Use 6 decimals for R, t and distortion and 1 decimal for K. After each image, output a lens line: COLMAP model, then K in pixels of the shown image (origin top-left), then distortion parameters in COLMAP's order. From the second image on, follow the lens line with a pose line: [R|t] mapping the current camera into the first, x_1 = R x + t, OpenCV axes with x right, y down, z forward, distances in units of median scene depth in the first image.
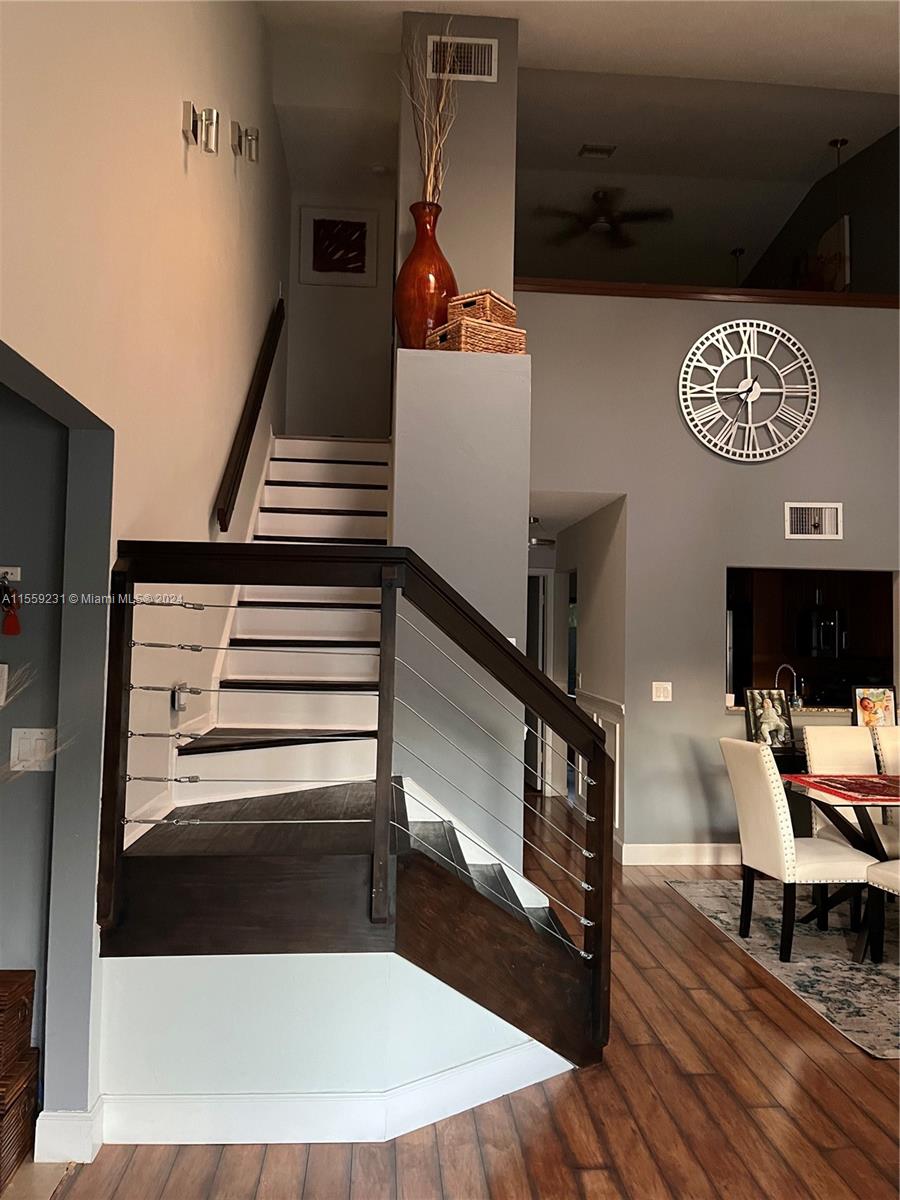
lens RADIAL K [[908.5, 0, 457.8], [0, 908.5, 591.2], [0, 0, 1]] dist [0.061303, -0.083905]
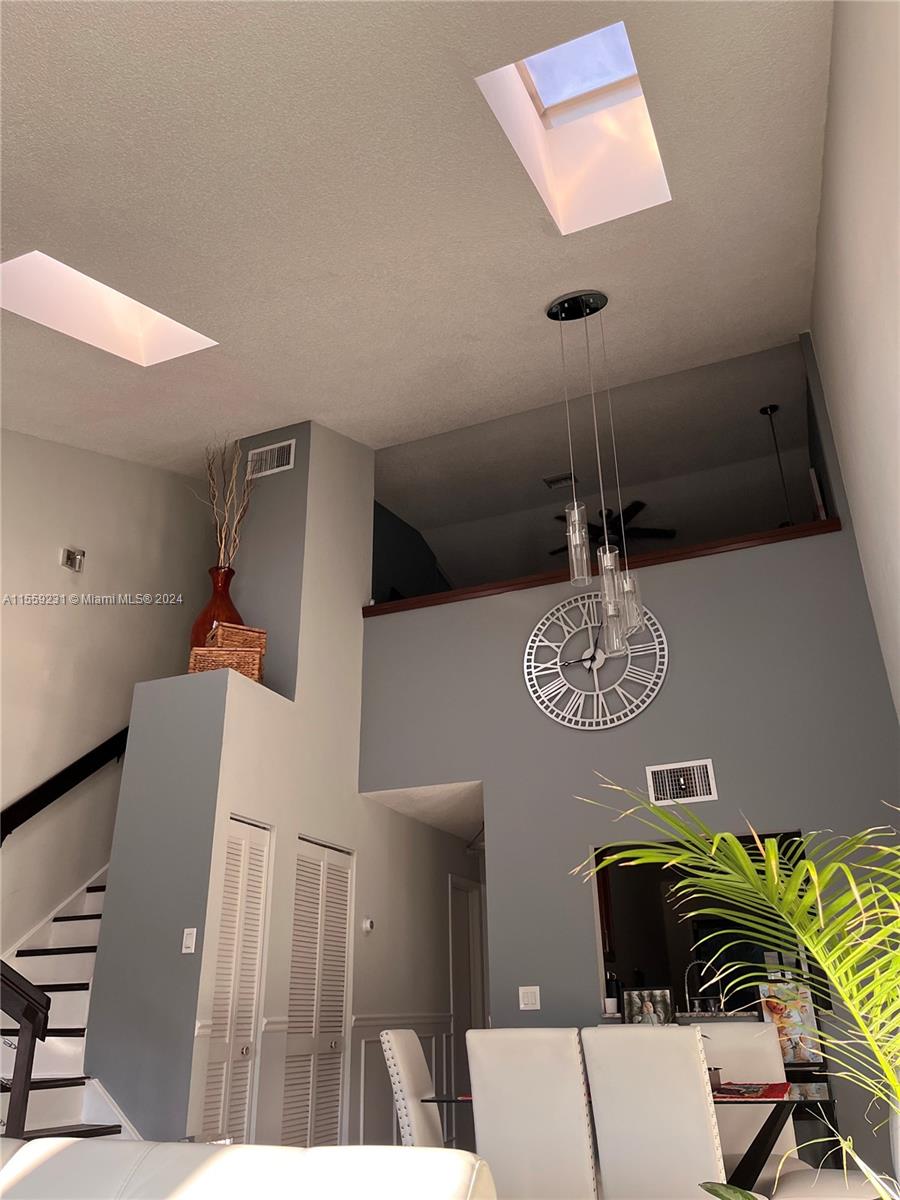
lens RADIAL K [[908.5, 0, 450.9], [0, 908.5, 603.3], [0, 0, 1]] dist [0.061303, -0.083905]
pose [[0.888859, -0.218741, -0.402595, 0.592683], [0.055350, 0.923508, -0.379564, 0.088681], [0.454826, 0.315095, 0.832976, 0.098133]]
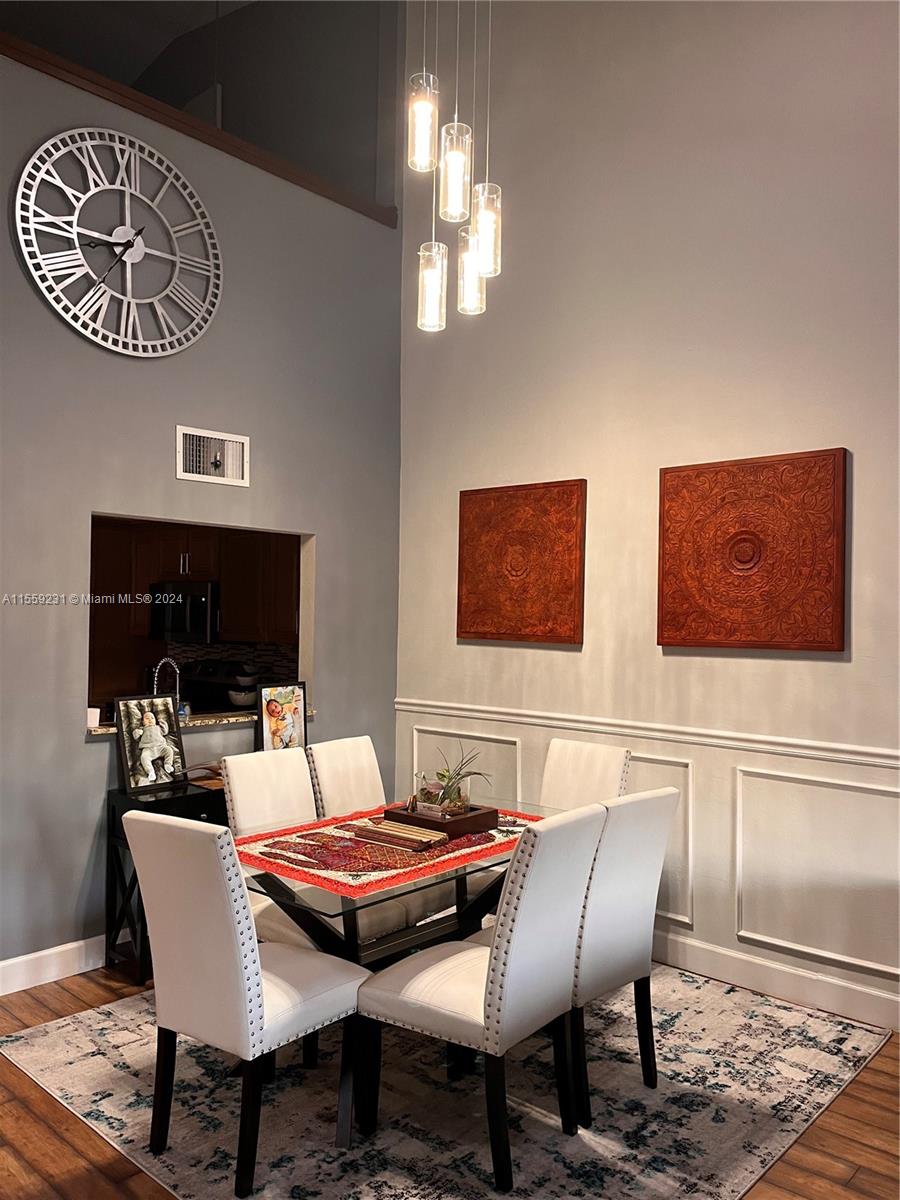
lens RADIAL K [[908.5, 0, 459.0], [0, 908.5, 609.4], [0, 0, 1]] dist [0.061303, -0.083905]
pose [[0.731465, -0.002529, 0.681874, 0.043734], [-0.034181, 0.998600, 0.040370, 0.006046], [-0.681022, -0.052836, 0.730355, 0.348541]]
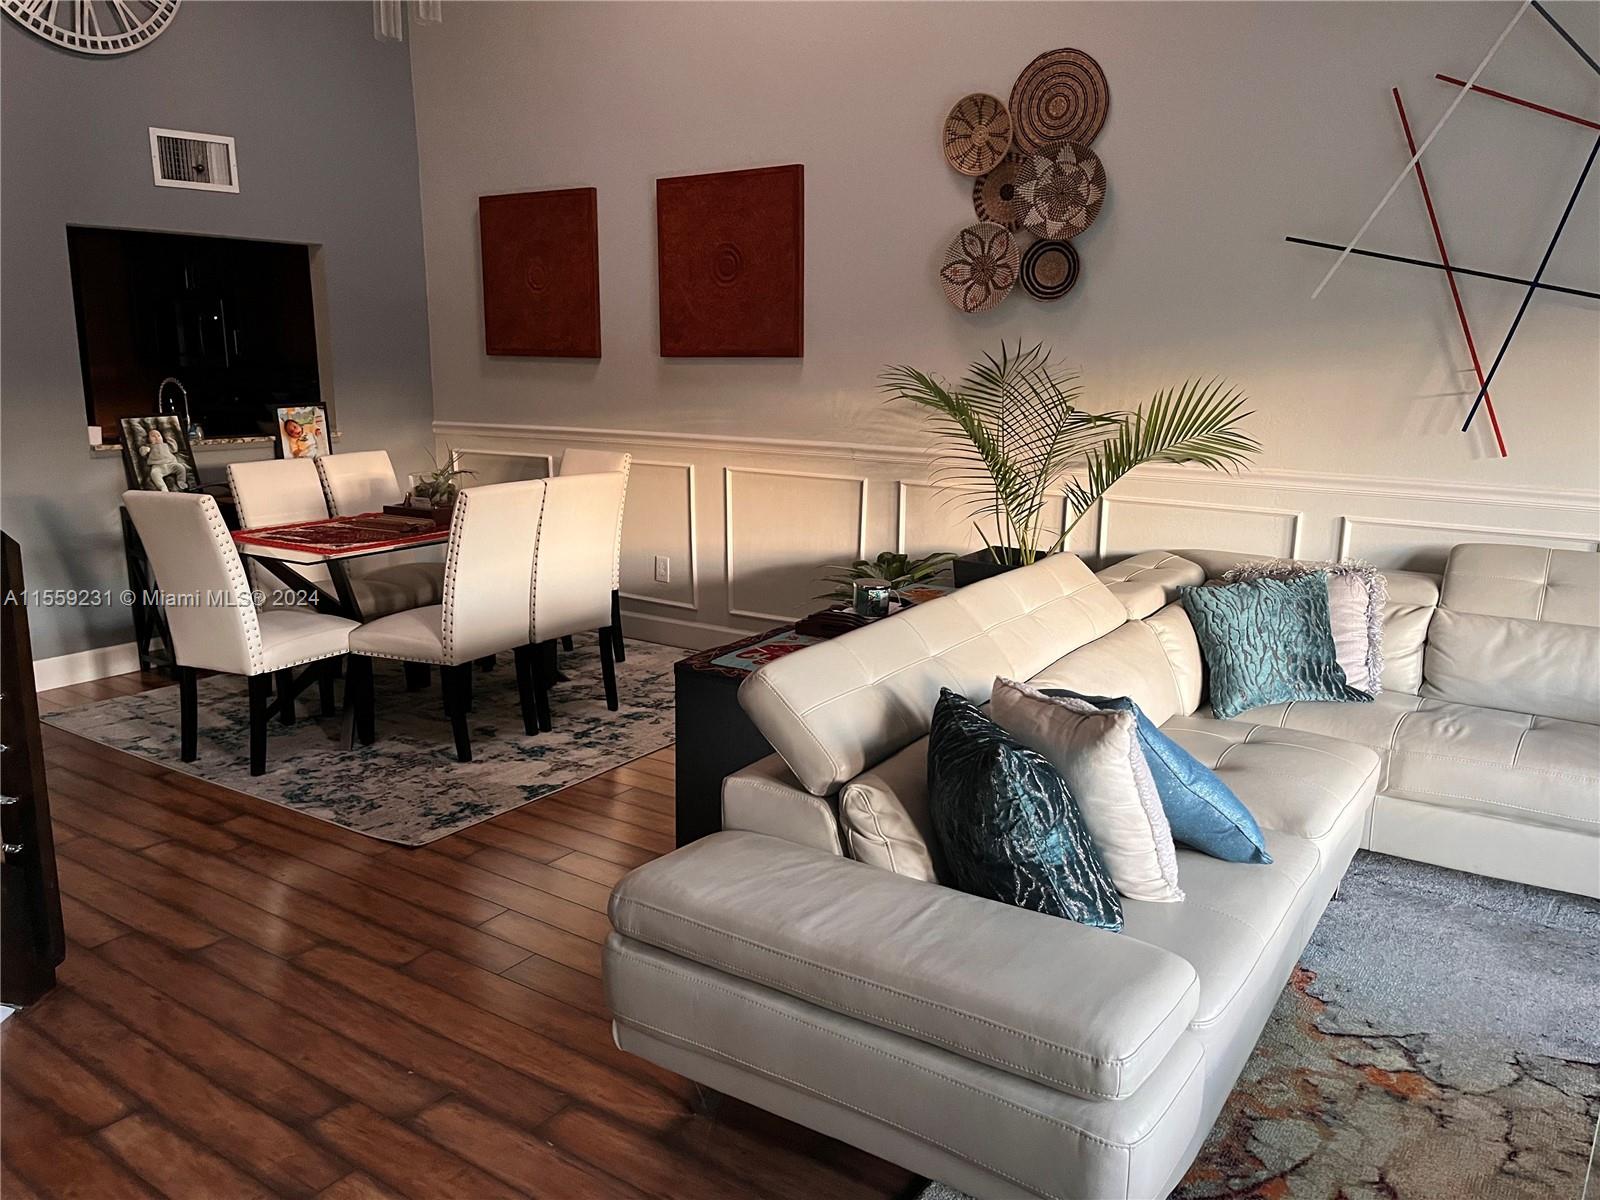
lens RADIAL K [[1211.4, 0, 806.4], [0, 1211.4, 595.2], [0, 0, 1]] dist [0.061303, -0.083905]
pose [[0.636039, -0.170474, 0.752591, -0.060679], [-0.026072, 0.969988, 0.241752, 0.003423], [-0.771217, -0.173385, 0.612505, 0.042479]]
